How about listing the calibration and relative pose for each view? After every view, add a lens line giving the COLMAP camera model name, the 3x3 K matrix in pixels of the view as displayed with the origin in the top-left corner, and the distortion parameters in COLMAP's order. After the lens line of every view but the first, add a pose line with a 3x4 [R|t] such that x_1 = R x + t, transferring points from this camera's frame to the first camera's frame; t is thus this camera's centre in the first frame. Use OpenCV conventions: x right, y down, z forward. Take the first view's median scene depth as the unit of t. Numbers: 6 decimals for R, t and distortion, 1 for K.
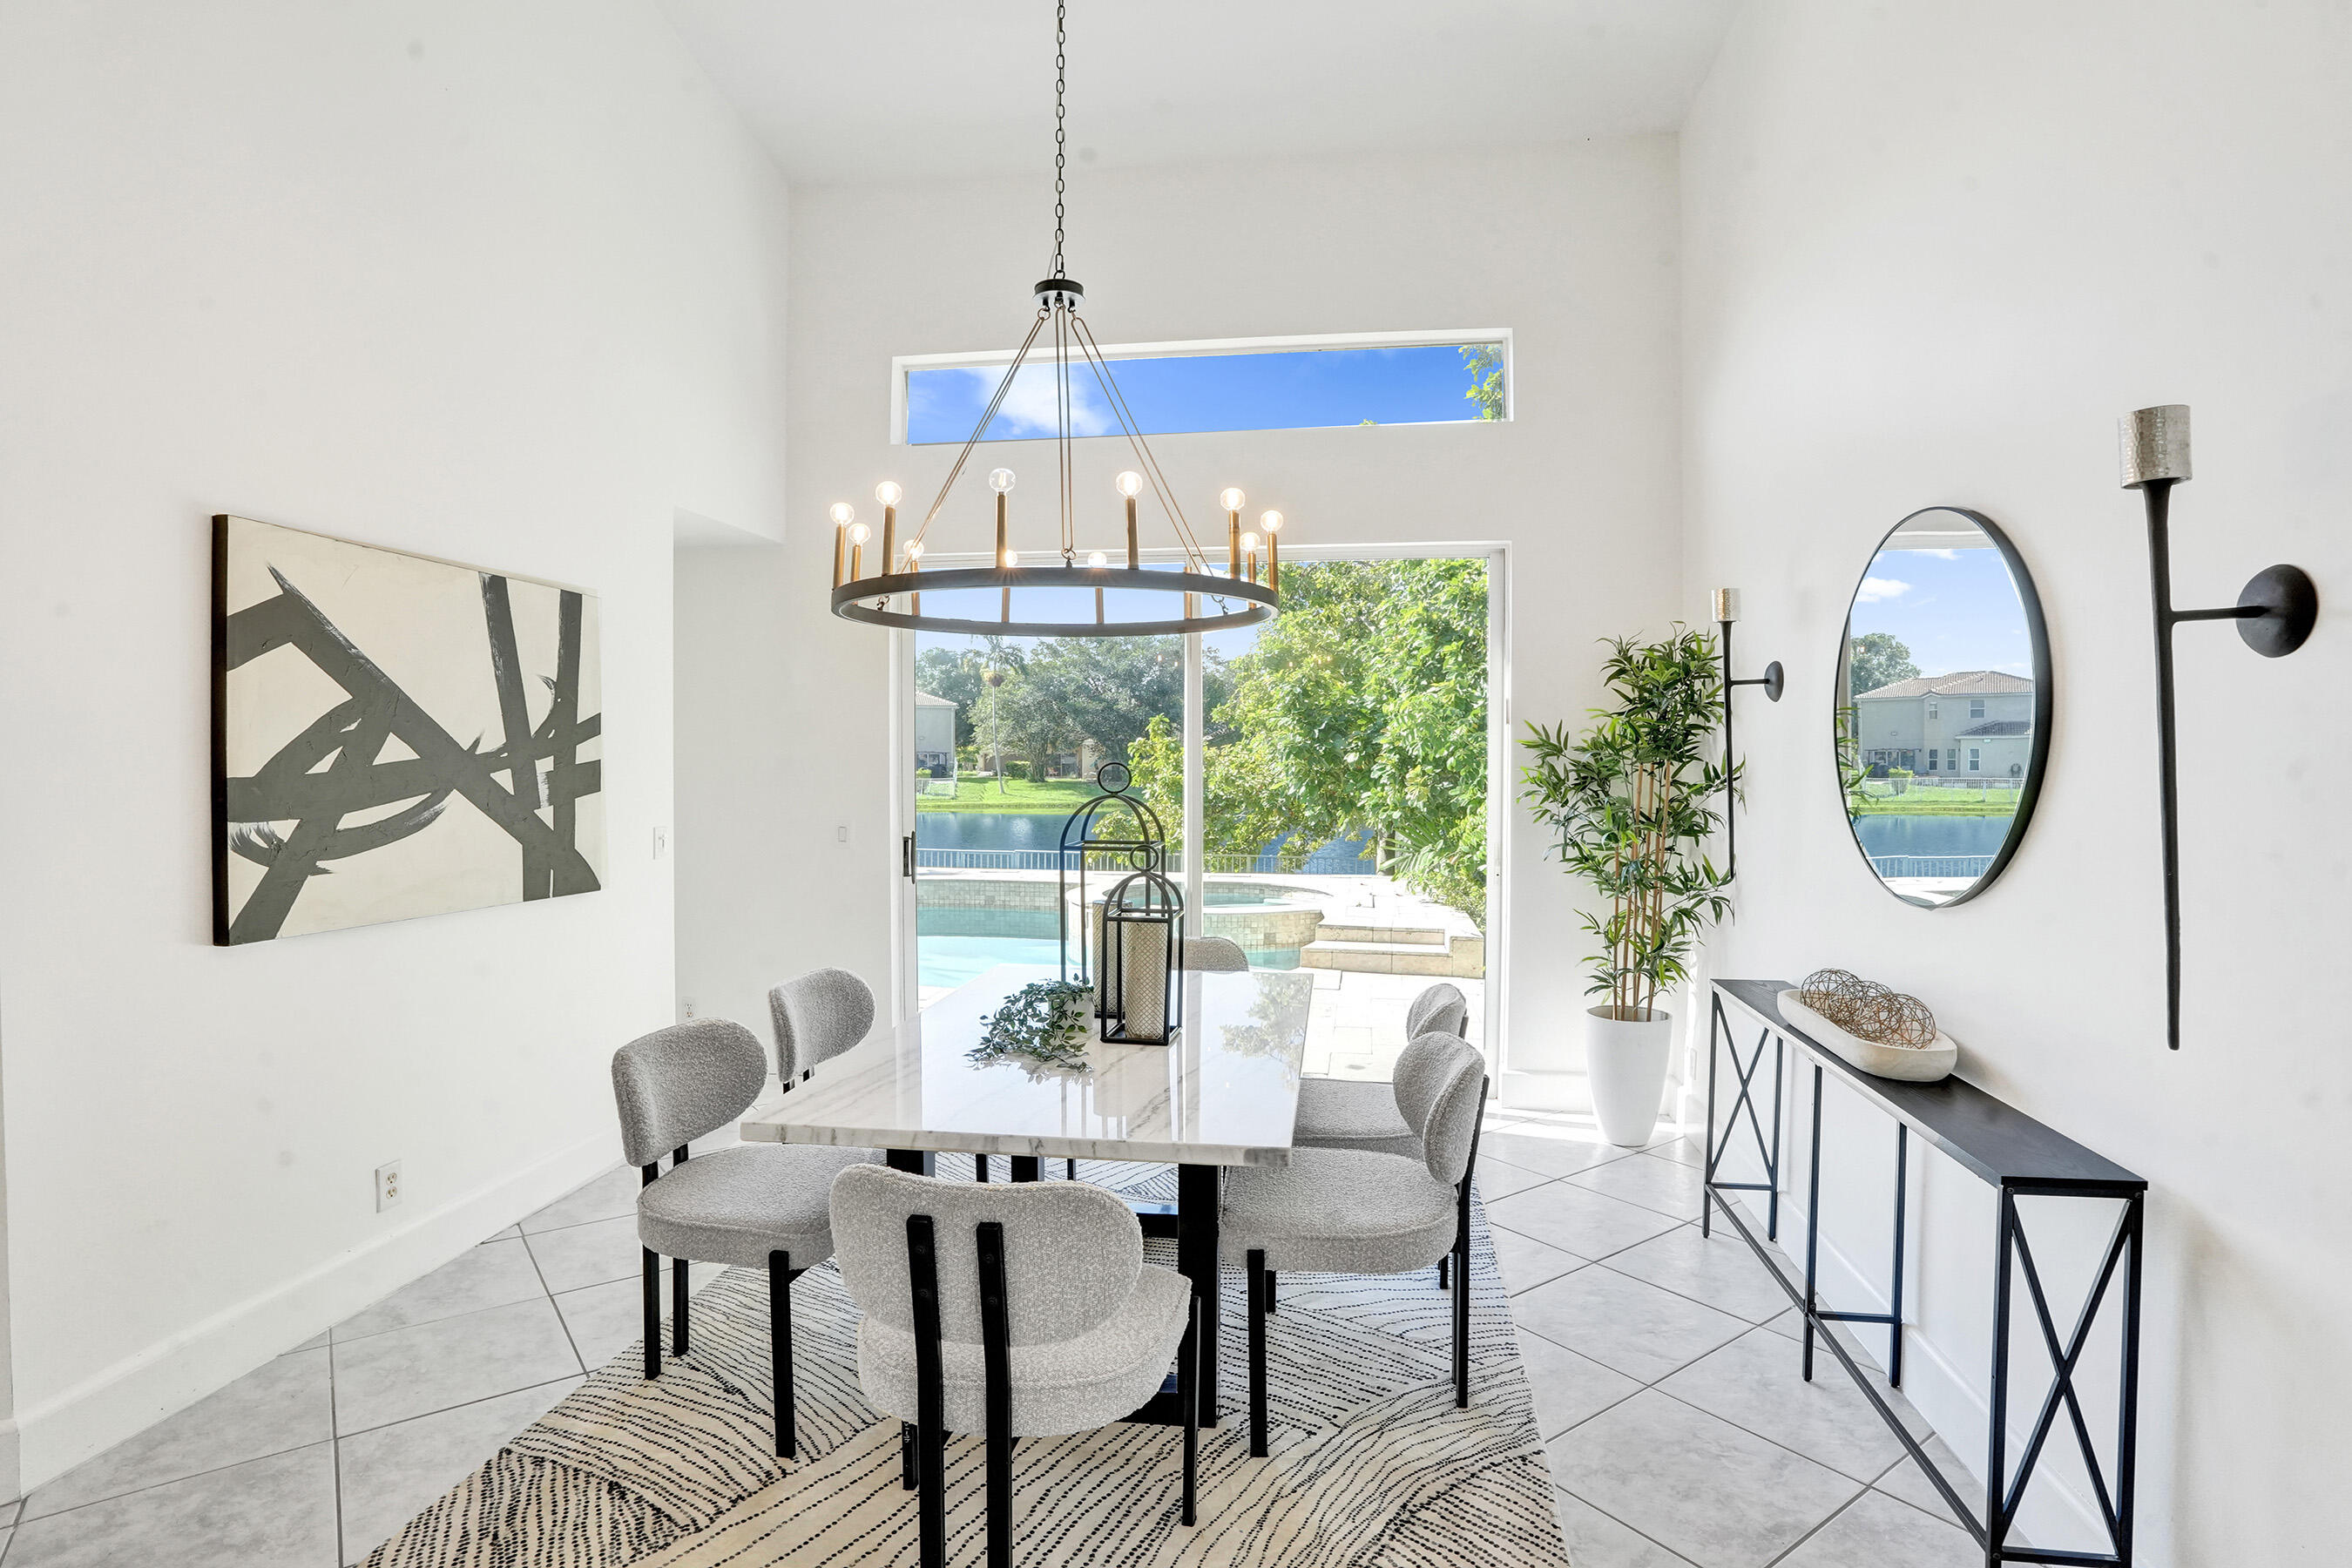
lens RADIAL K [[1245.1, 0, 1186.6], [0, 1245.1, 765.9], [0, 0, 1]] dist [-0.079007, 0.047149]
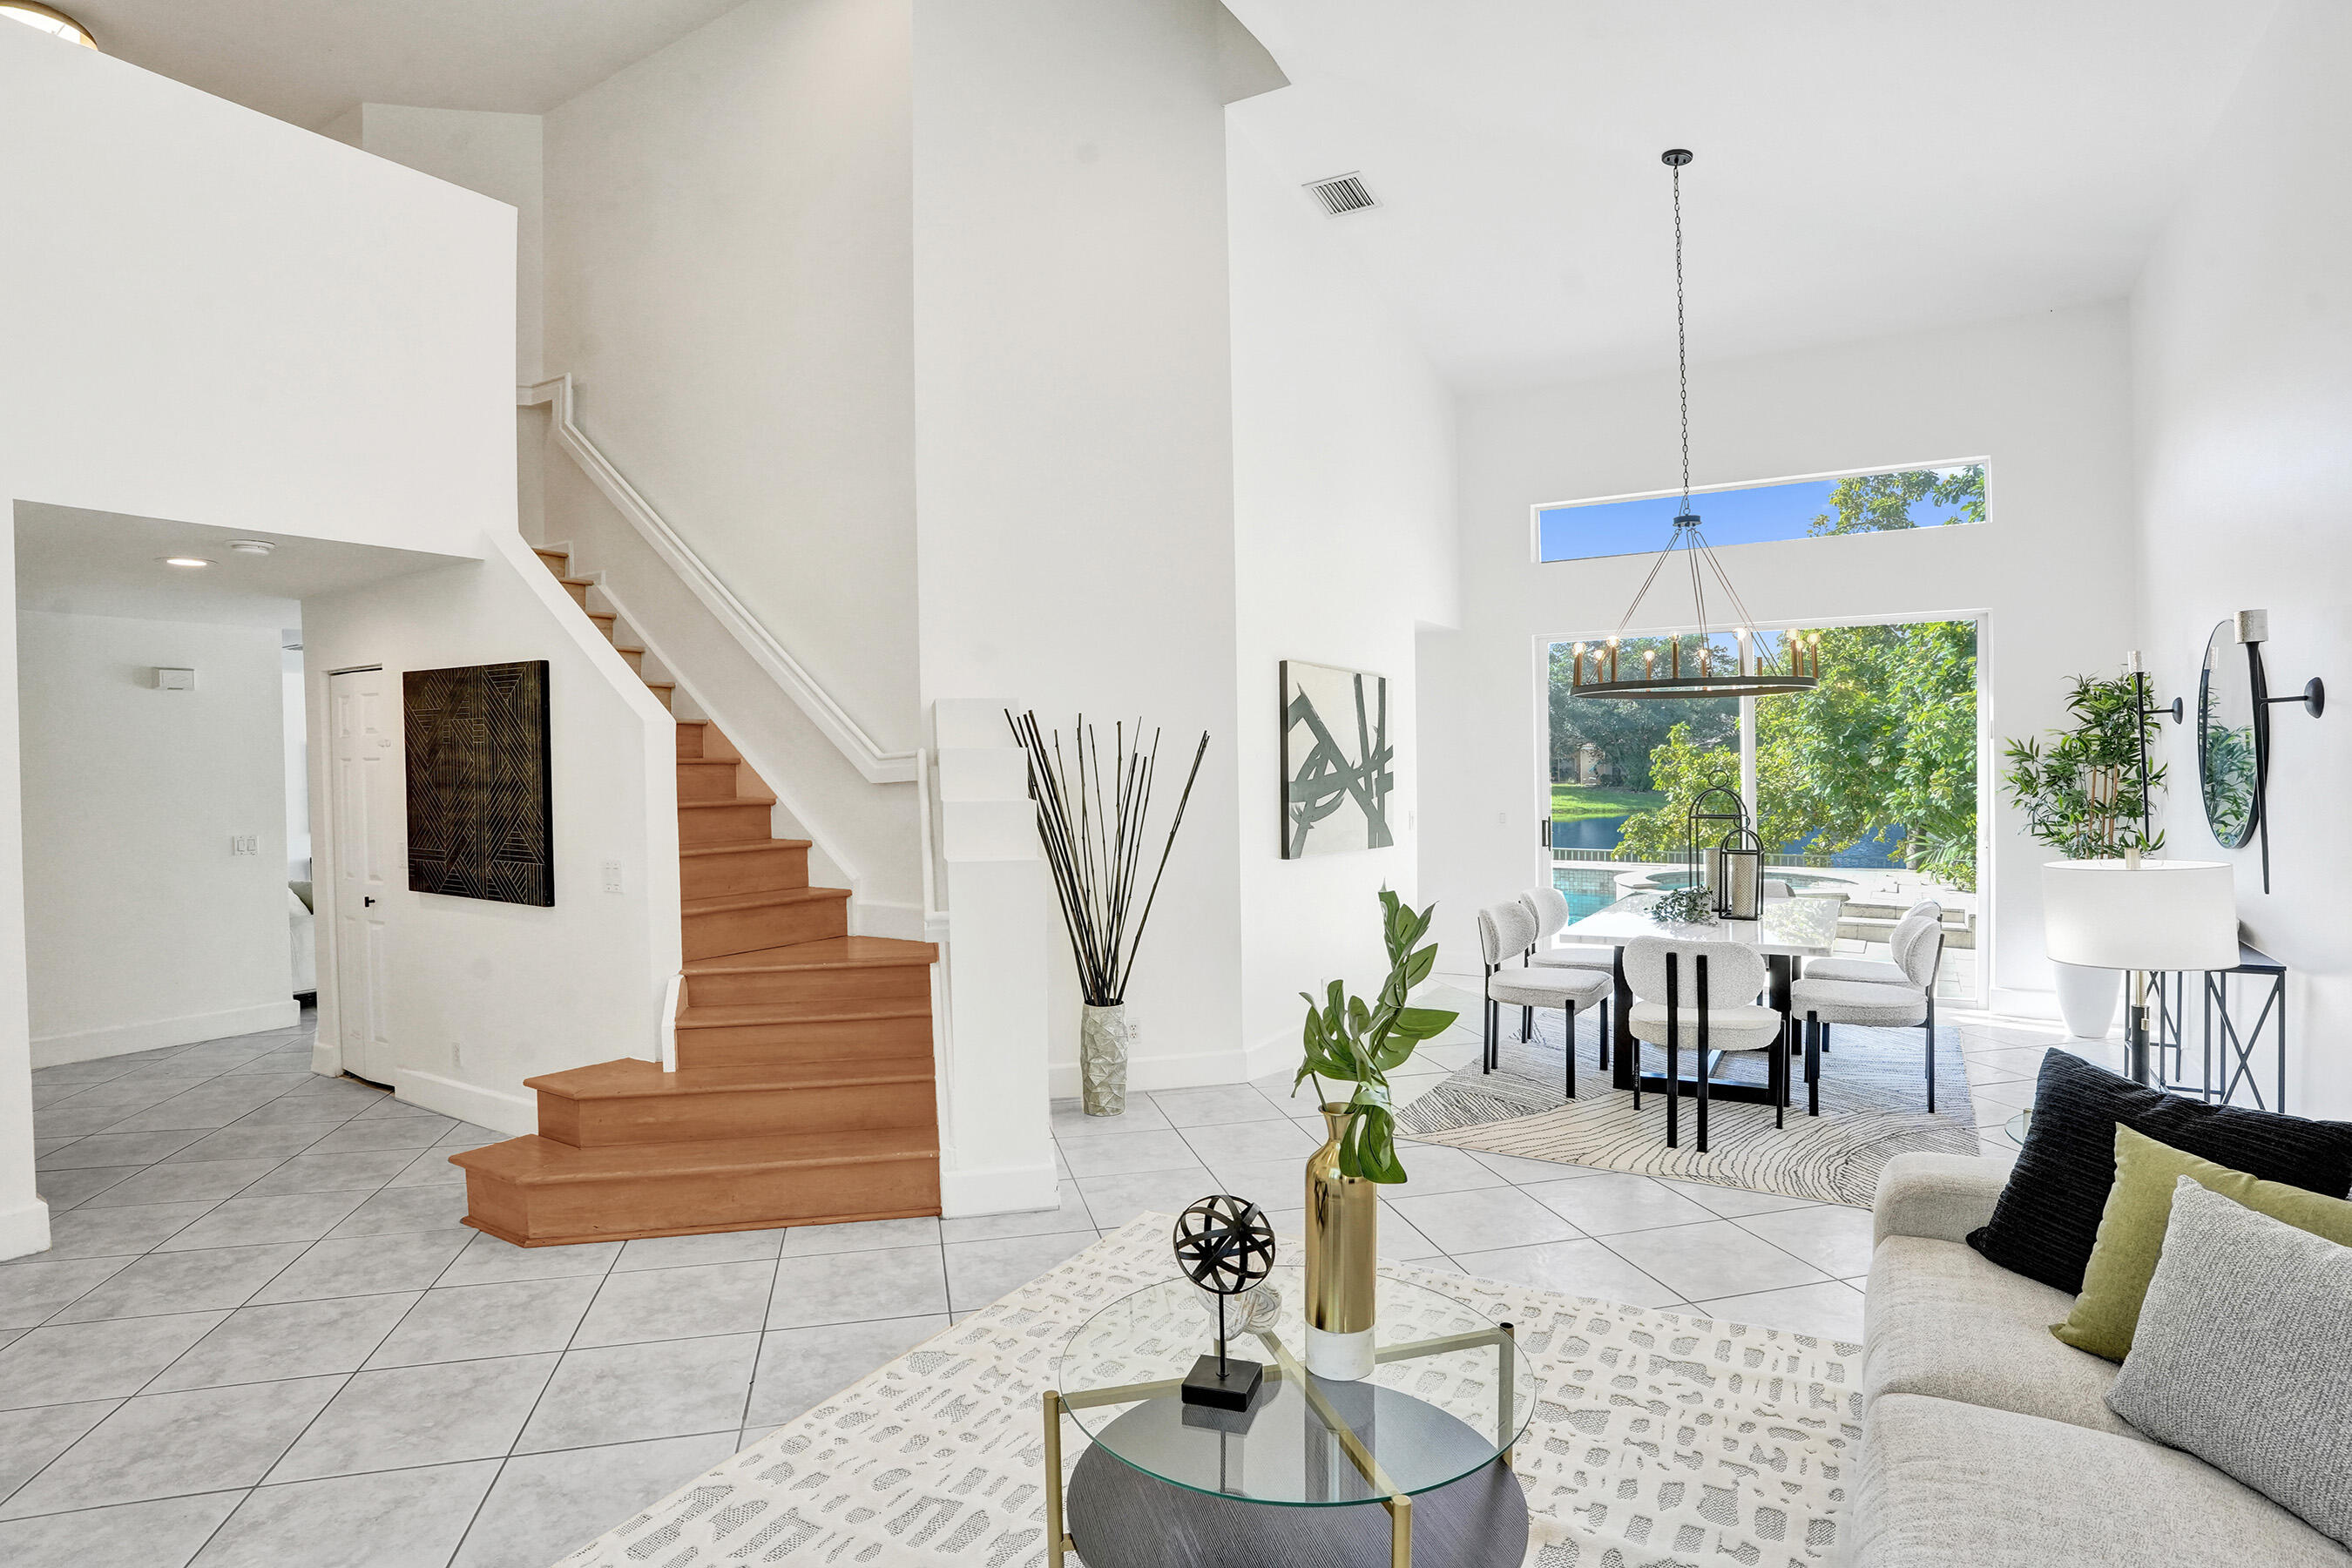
lens RADIAL K [[1245.1, 0, 1186.6], [0, 1245.1, 765.9], [0, 0, 1]] dist [-0.079007, 0.047149]
pose [[0.925780, -0.012093, -0.377869, -0.067944], [0.010112, 0.999923, -0.007227, -0.002579], [0.377927, 0.002870, 0.925831, -0.638617]]
